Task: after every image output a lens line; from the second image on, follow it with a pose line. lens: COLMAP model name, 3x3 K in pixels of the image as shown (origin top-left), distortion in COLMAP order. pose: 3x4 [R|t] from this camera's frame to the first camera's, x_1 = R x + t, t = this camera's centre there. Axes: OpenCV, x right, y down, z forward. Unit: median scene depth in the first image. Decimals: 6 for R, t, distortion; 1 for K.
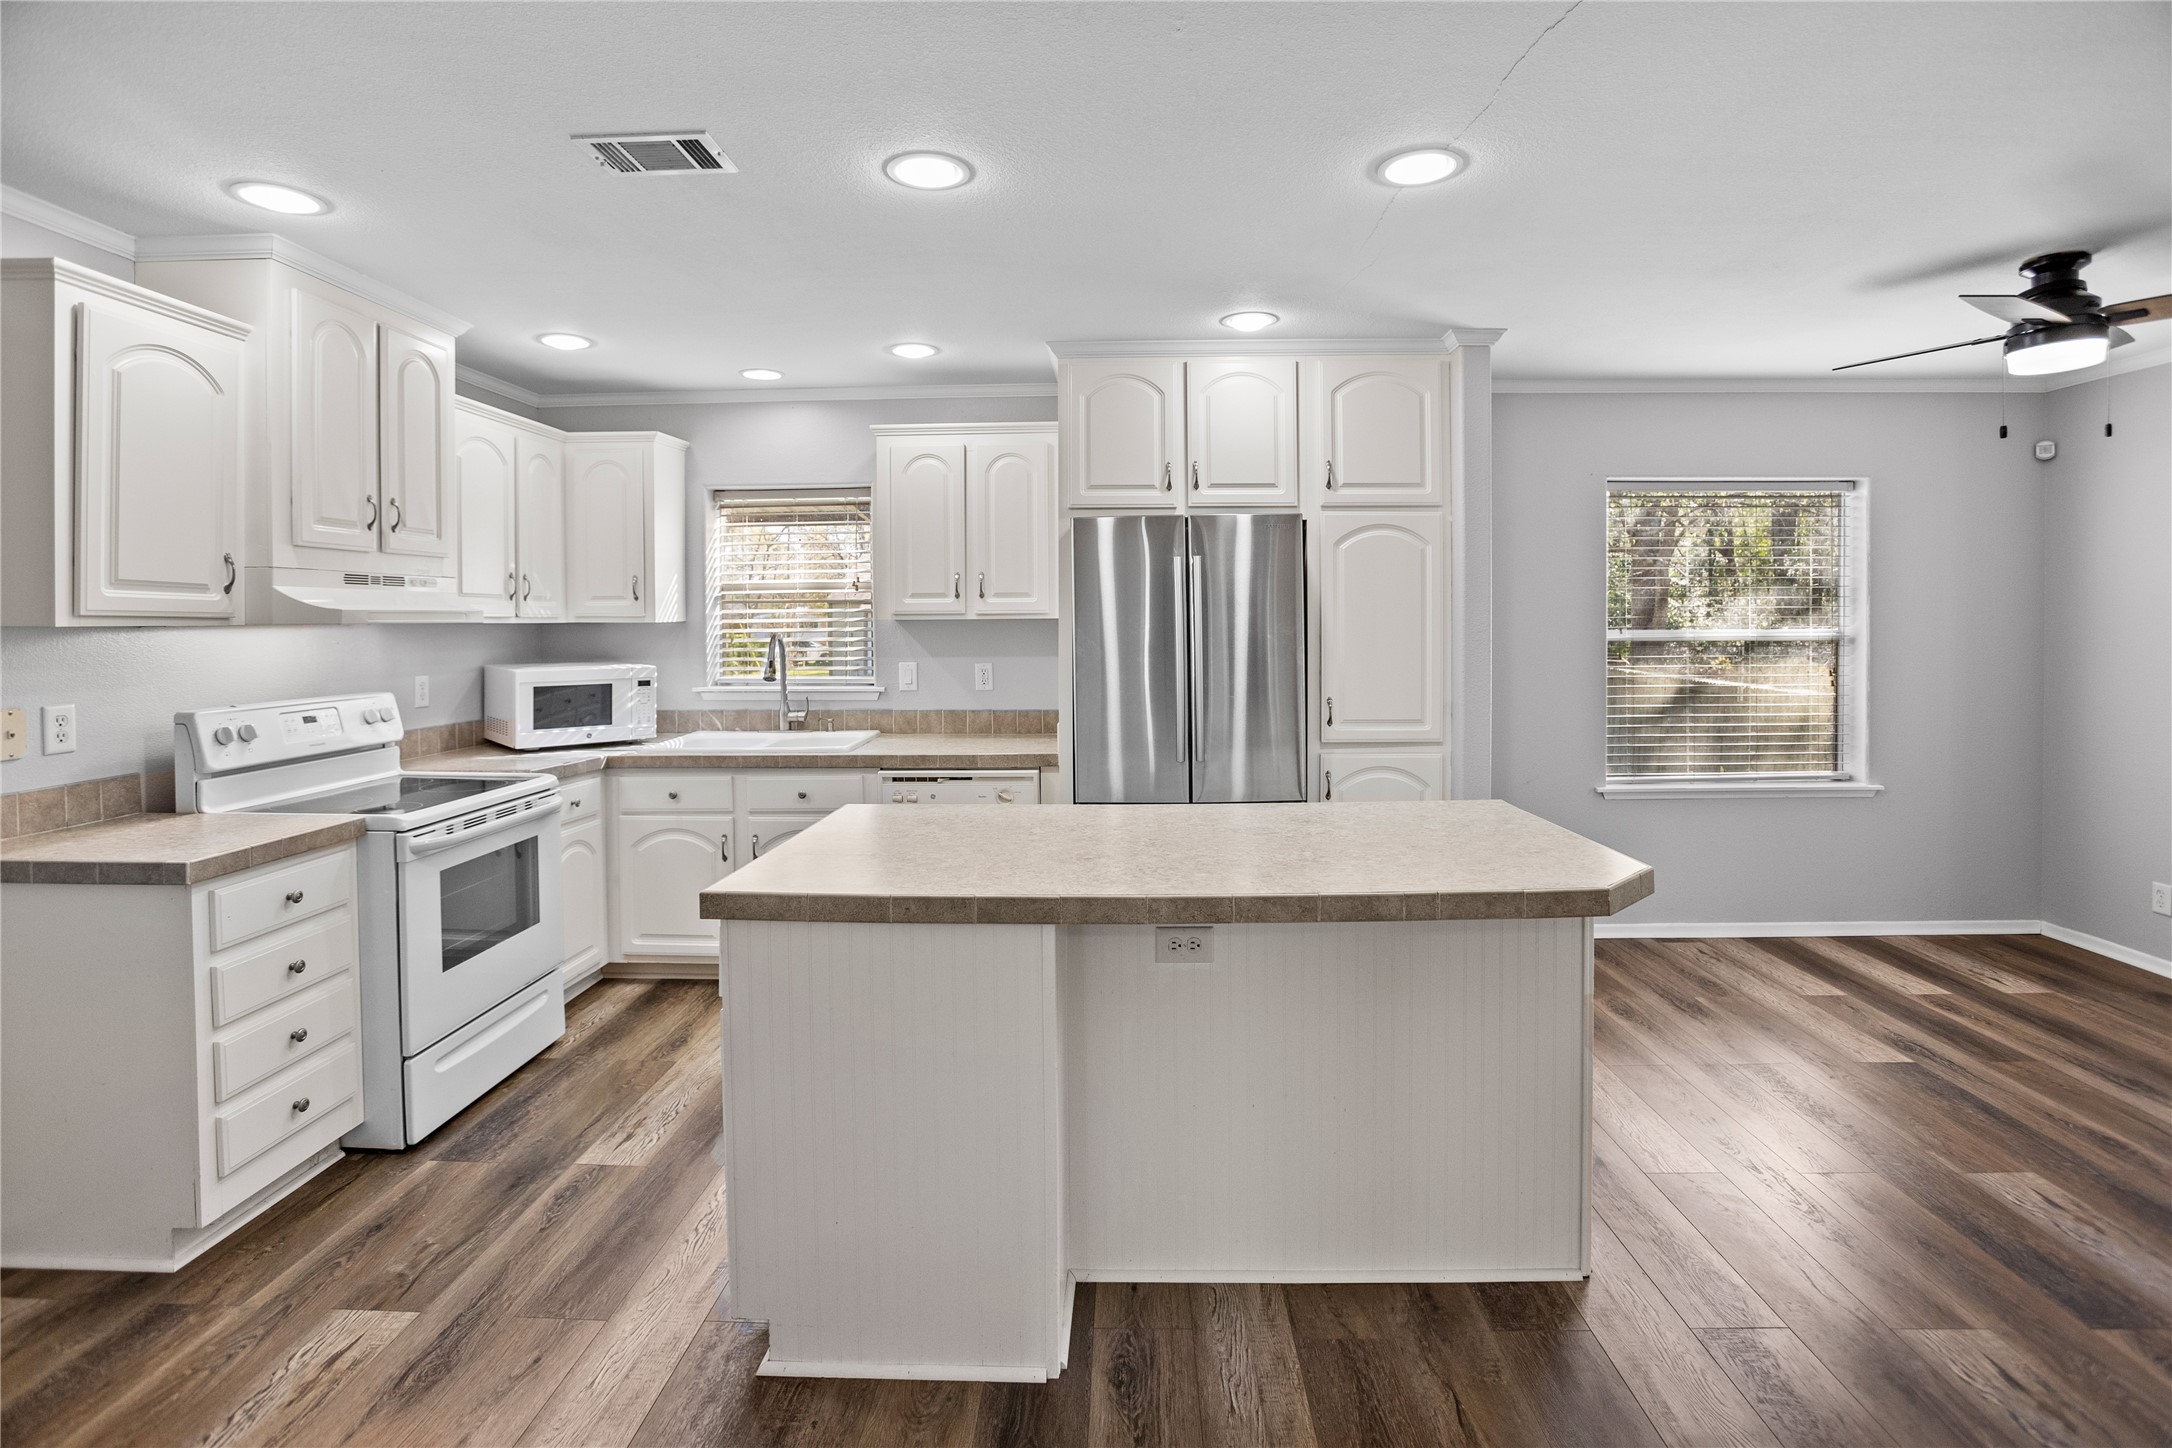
lens RADIAL K [[1026.0, 0, 1100.8], [0, 1026.0, 635.3], [0, 0, 1]] dist [-0.067476, 0.025774]
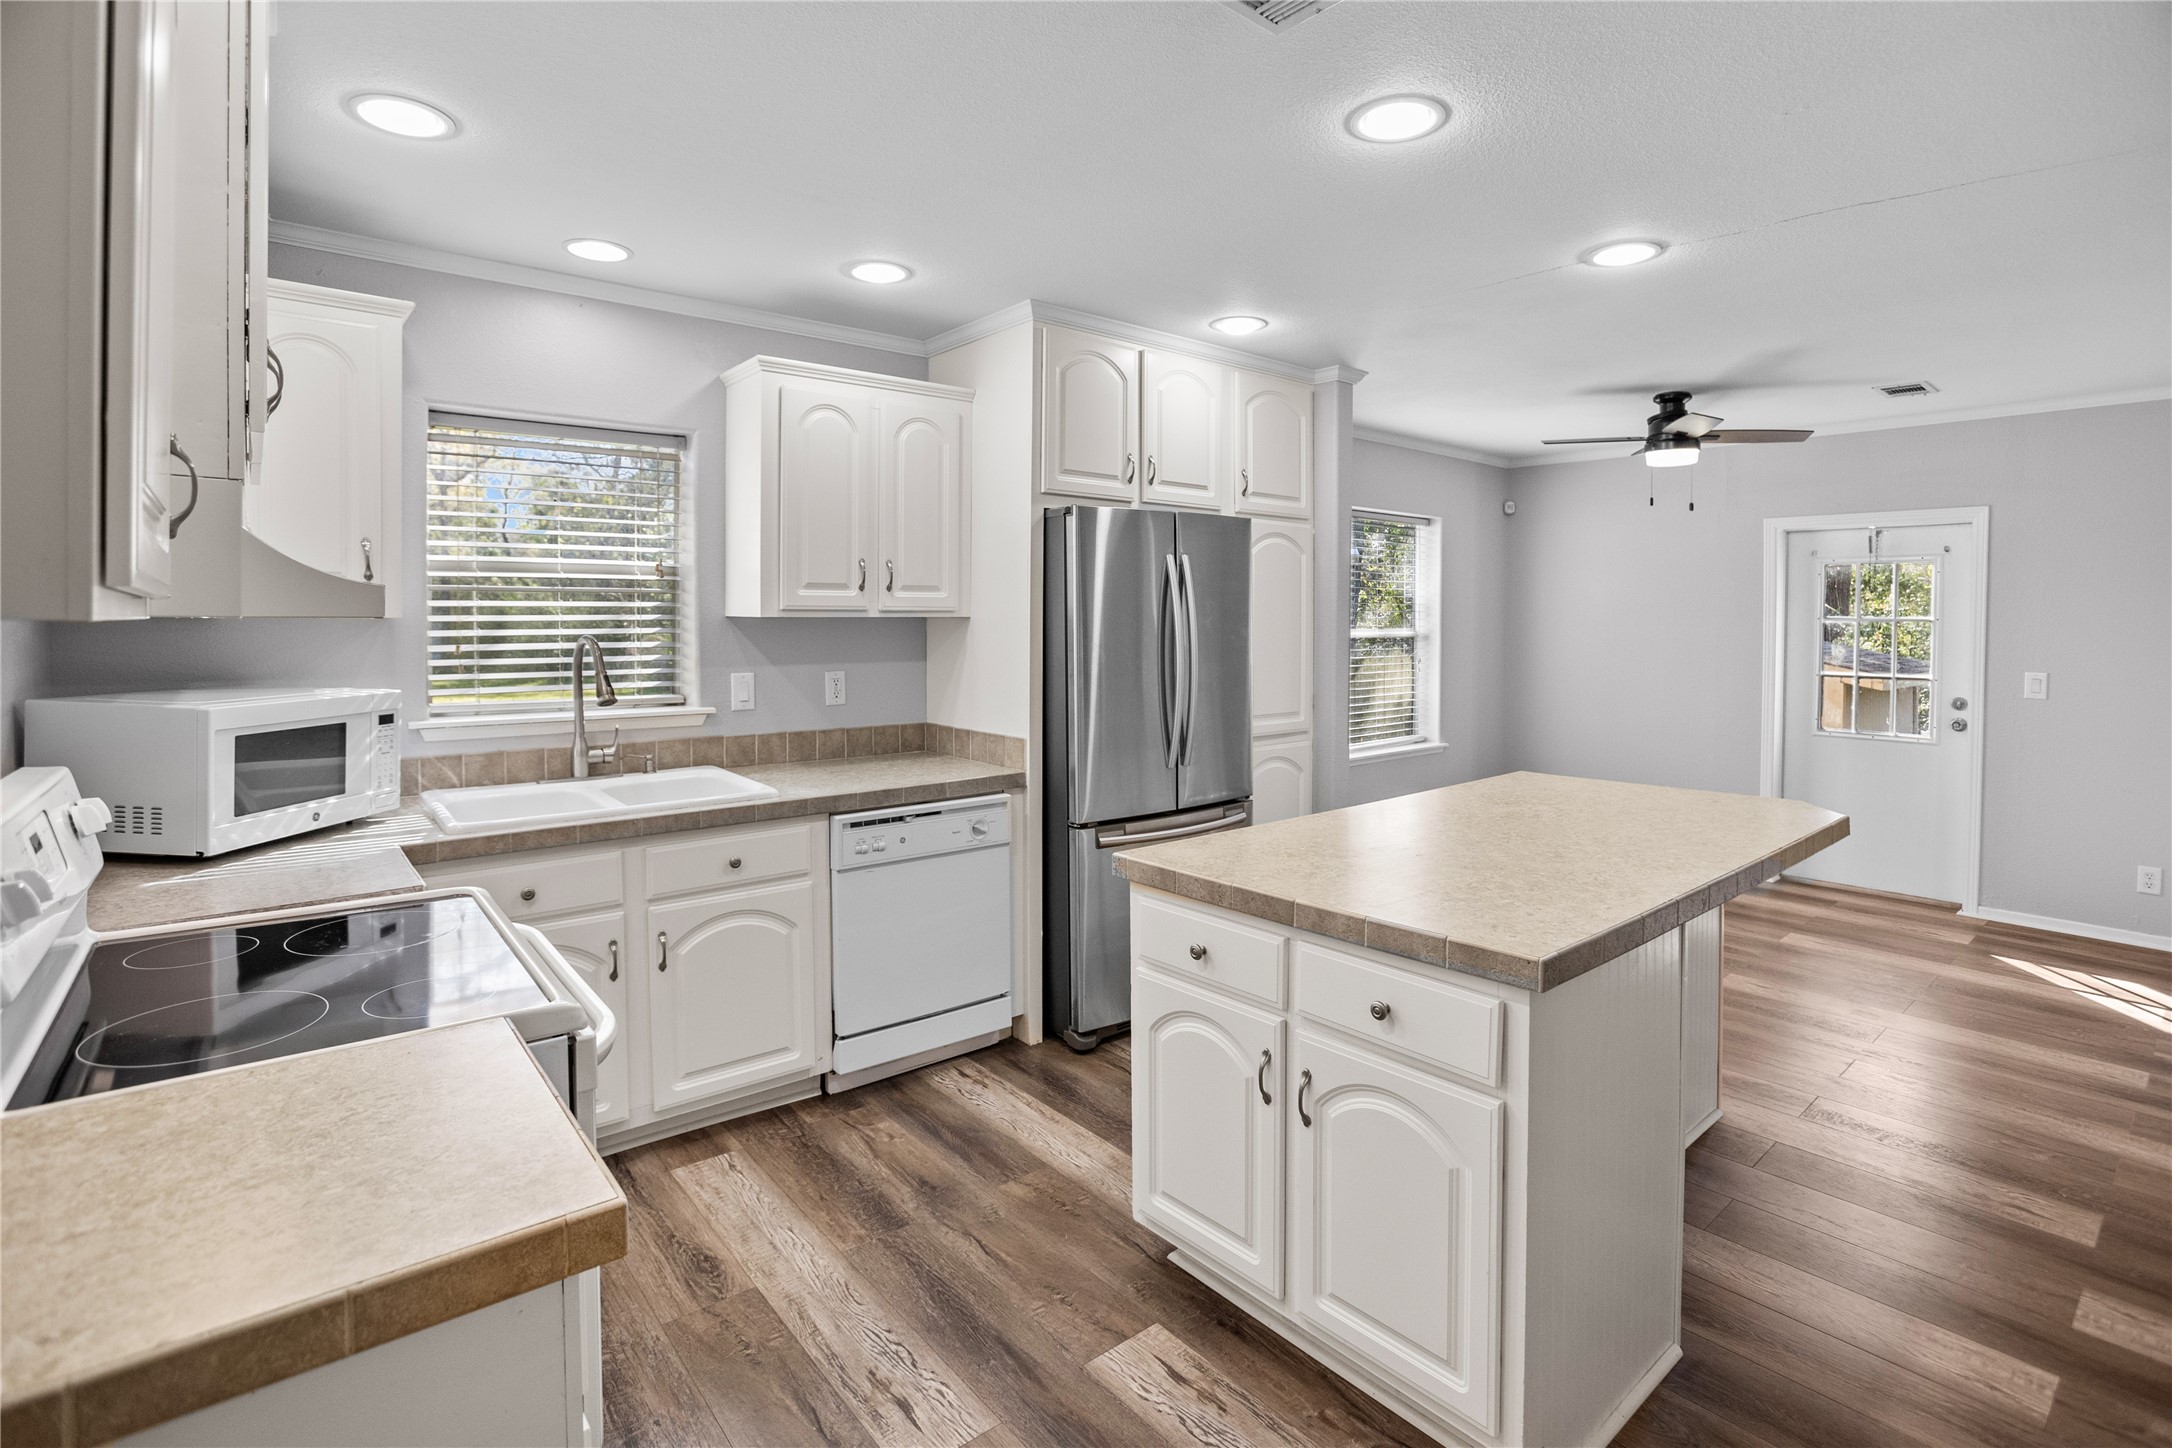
lens RADIAL K [[1026.0, 0, 1100.8], [0, 1026.0, 635.3], [0, 0, 1]] dist [-0.067476, 0.025774]
pose [[0.747103, -0.003338, 0.664700, -0.571530], [0.000930, 0.999992, 0.003977, -0.004615], [-0.664708, -0.002353, 0.747100, 0.302611]]
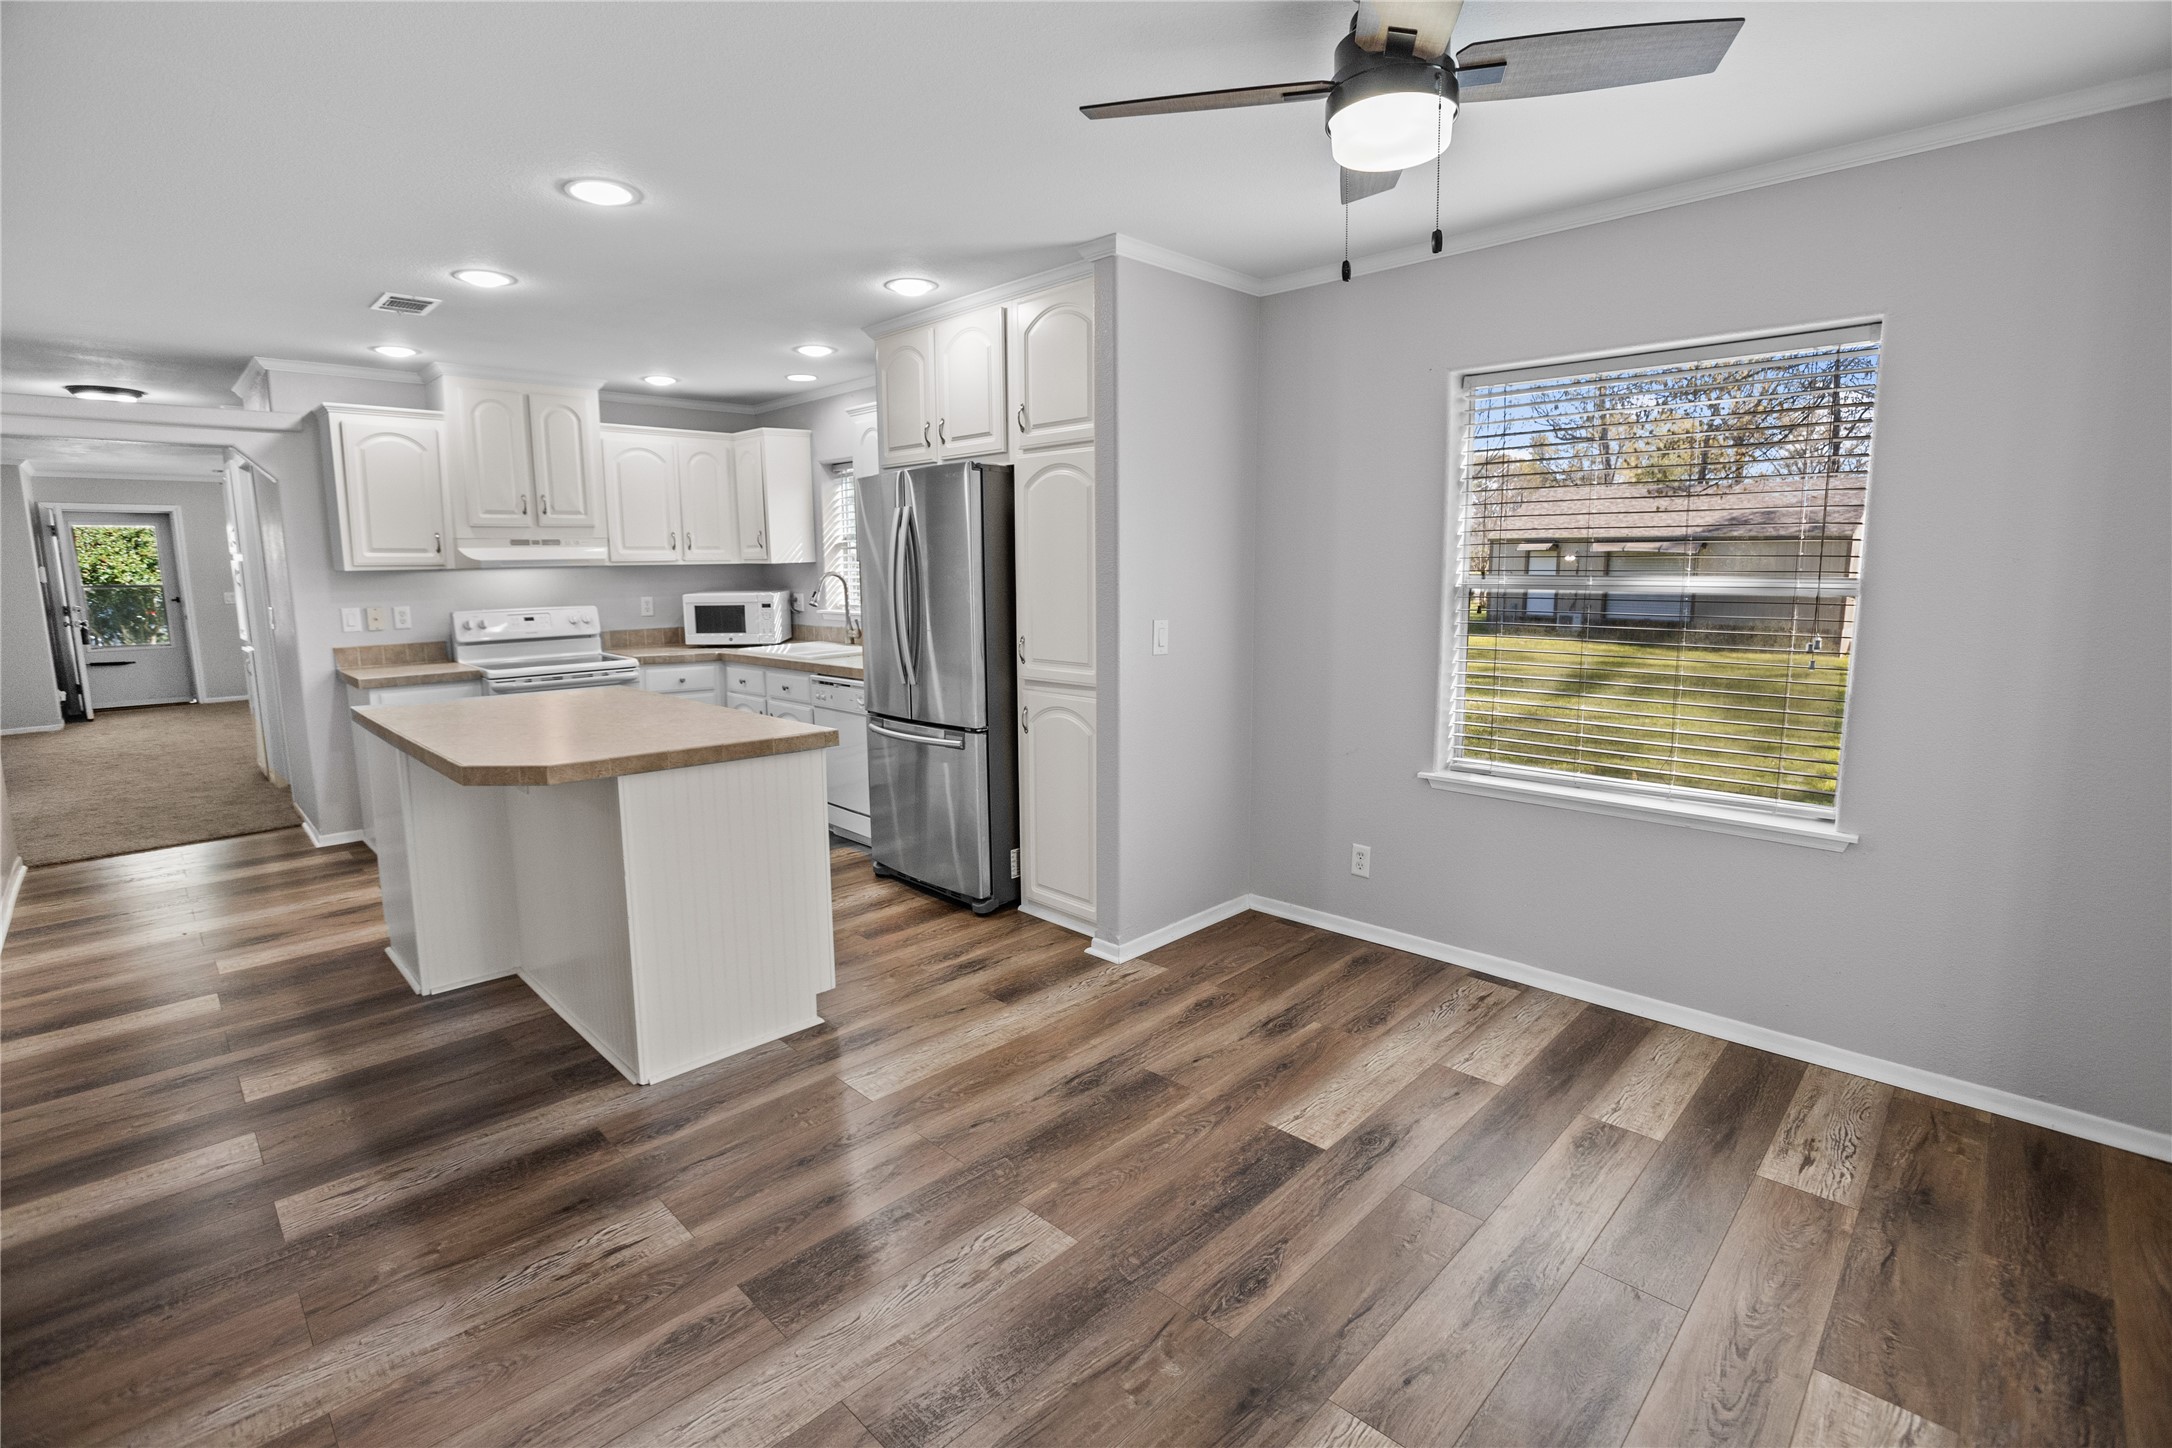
lens RADIAL K [[1006.3, 0, 1085.8], [0, 1006.3, 692.1], [0, 0, 1]] dist [-0.065810, 0.024238]
pose [[0.730371, 0.087277, -0.677452, 0.945193], [-0.004837, 0.992439, 0.122642, -0.008074], [0.683034, -0.086298, 0.725271, 0.285077]]
